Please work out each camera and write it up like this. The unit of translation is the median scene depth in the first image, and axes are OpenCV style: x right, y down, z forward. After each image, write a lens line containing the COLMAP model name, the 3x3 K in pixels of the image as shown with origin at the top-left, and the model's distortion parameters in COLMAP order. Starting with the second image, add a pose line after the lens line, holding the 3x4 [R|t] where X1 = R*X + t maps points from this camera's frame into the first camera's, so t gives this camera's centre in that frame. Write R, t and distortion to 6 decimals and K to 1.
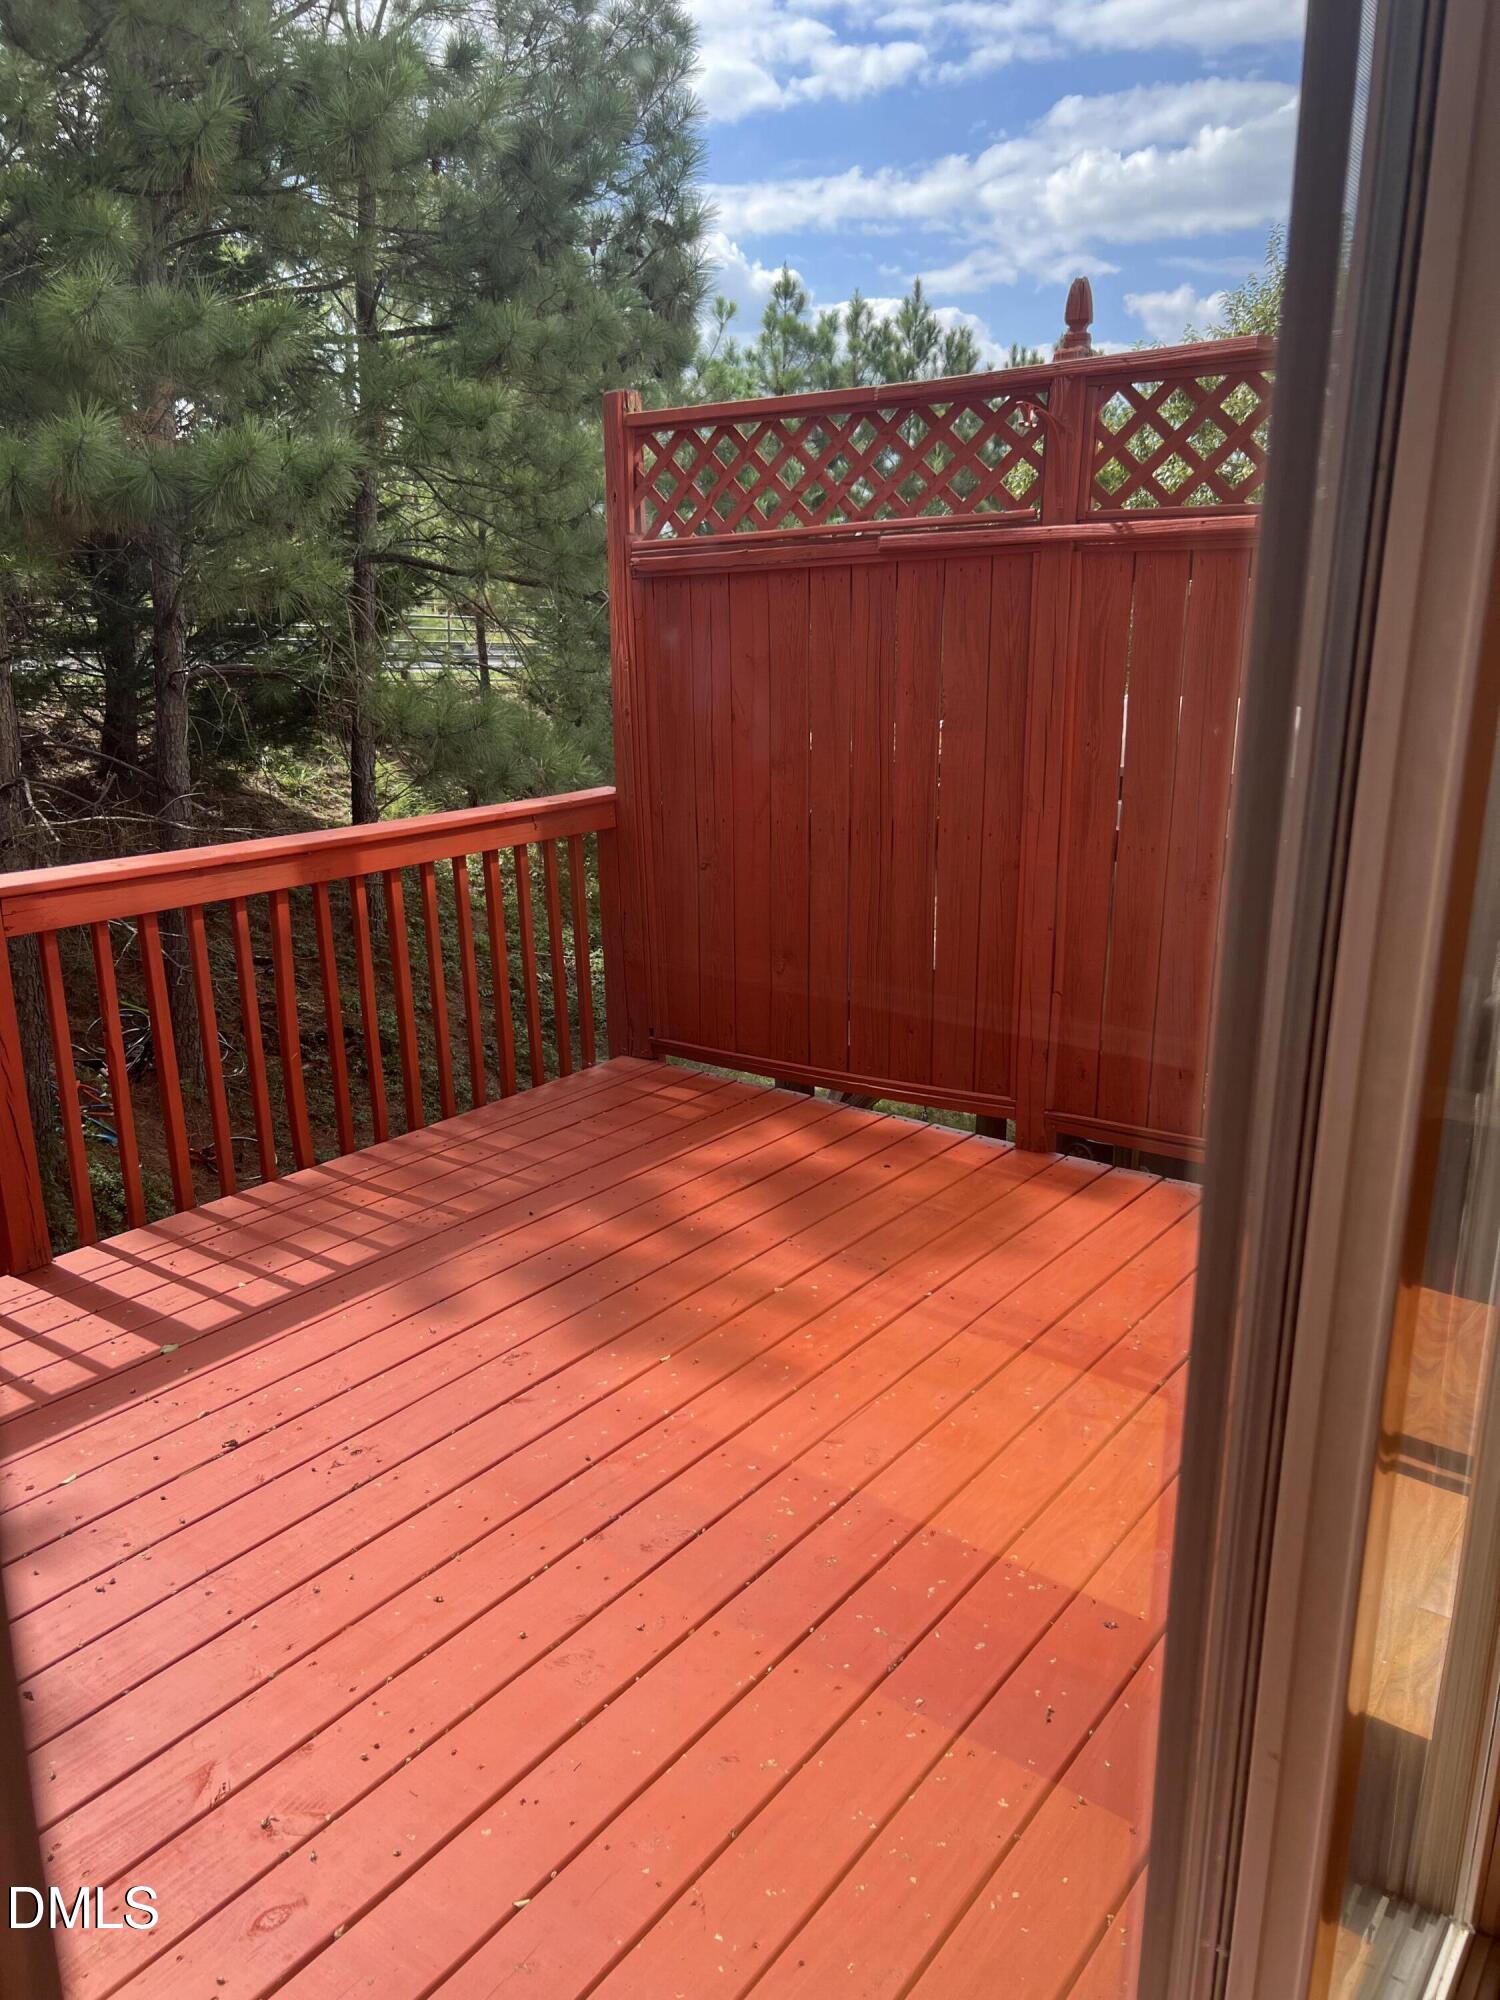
lens RADIAL K [[1508.9, 0, 750.0], [0, 1508.9, 1000.0], [0, 0, 1]] dist [0.026791, -0.000478]
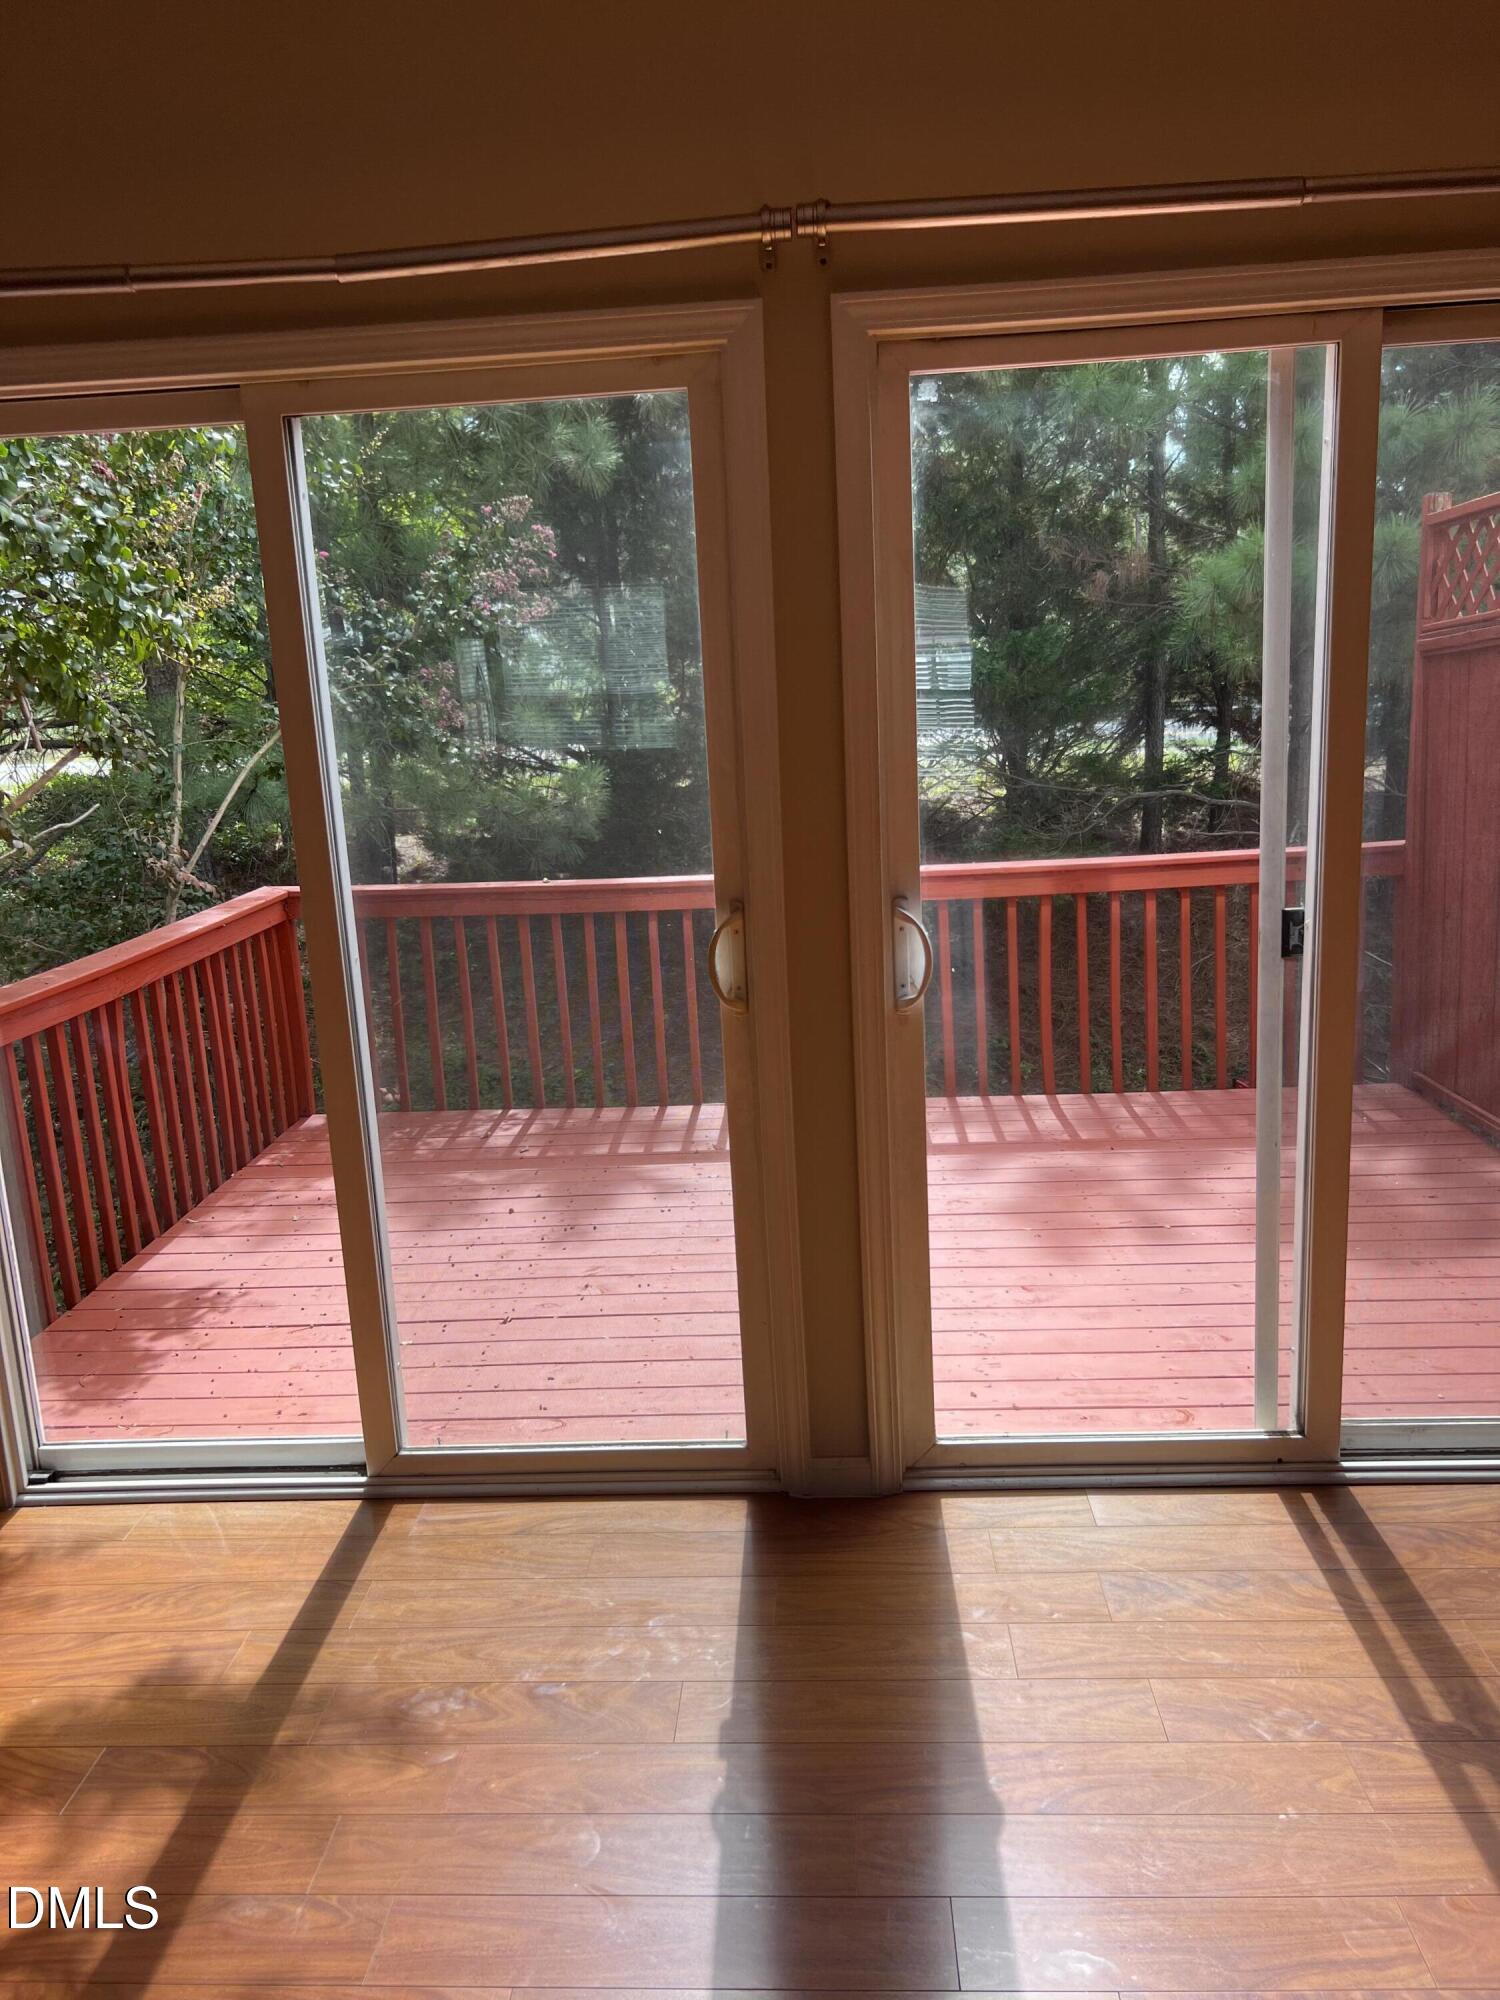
lens RADIAL K [[1516.0, 0, 729.3], [0, 1516.0, 1009.4], [0, 0, 1]] dist [0.061999, -0.006121]
pose [[0.539403, 0.141312, -0.830105, 0.608059], [-0.162538, 0.984751, 0.062021, -0.006155], [0.826212, 0.101469, 0.554147, -0.030324]]
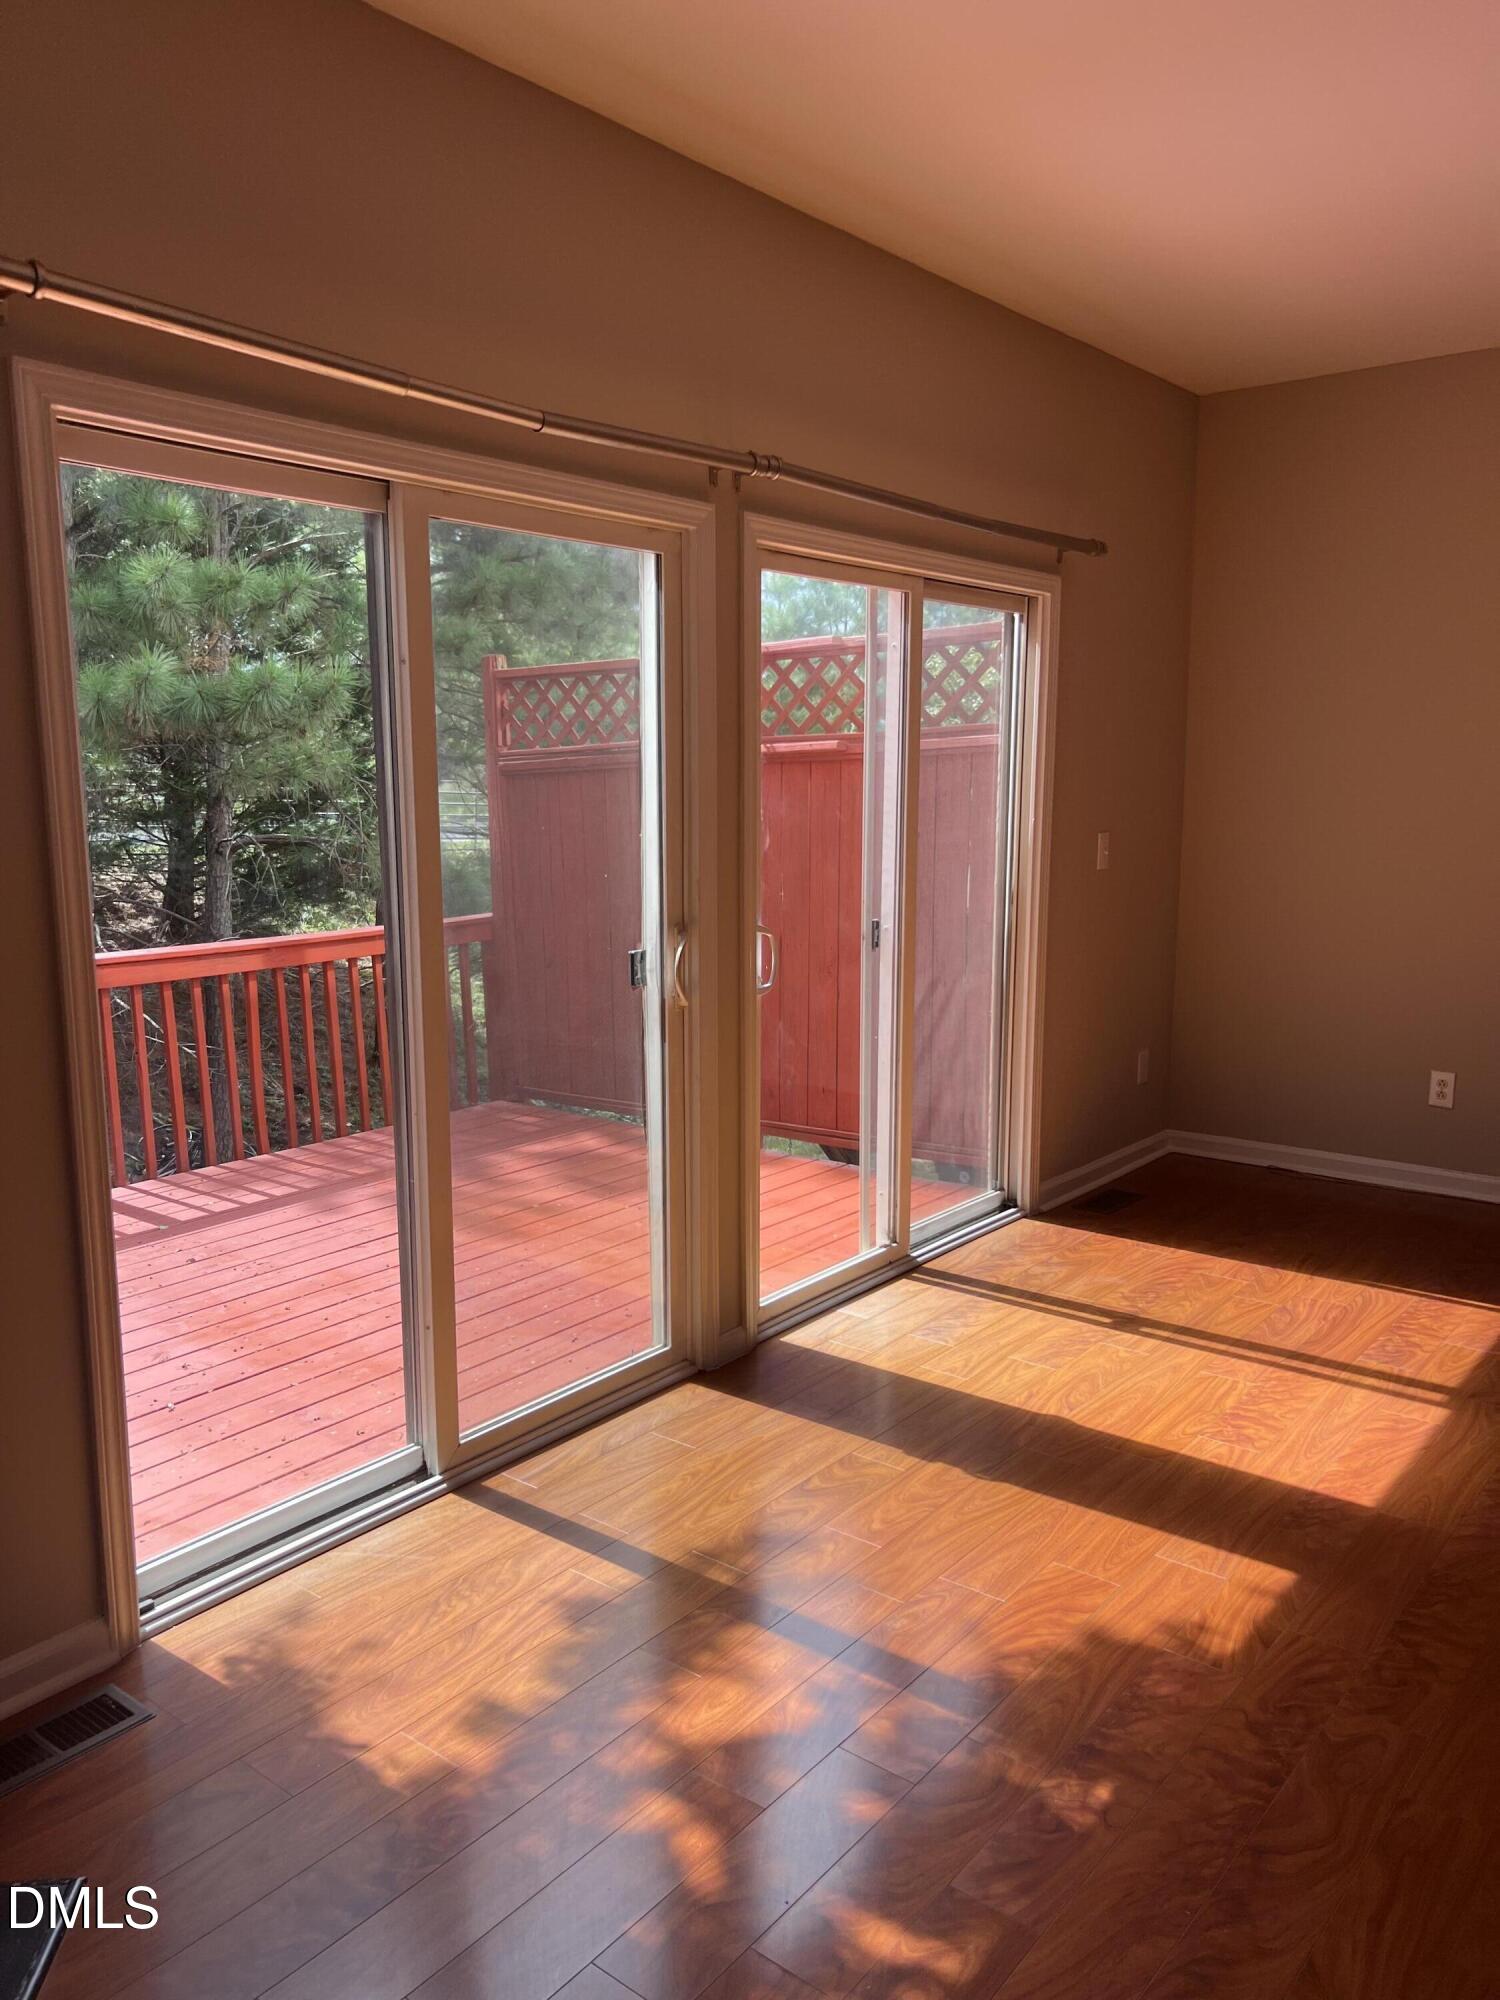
lens RADIAL K [[1516.0, 0, 729.3], [0, 1516.0, 1009.4], [0, 0, 1]] dist [0.061999, -0.006121]
pose [[0.998745, -0.000331, -0.050088, 0.217092], [-0.004828, 0.994685, -0.102852, 0.104065], [0.049855, 0.102965, 0.993435, -0.449020]]
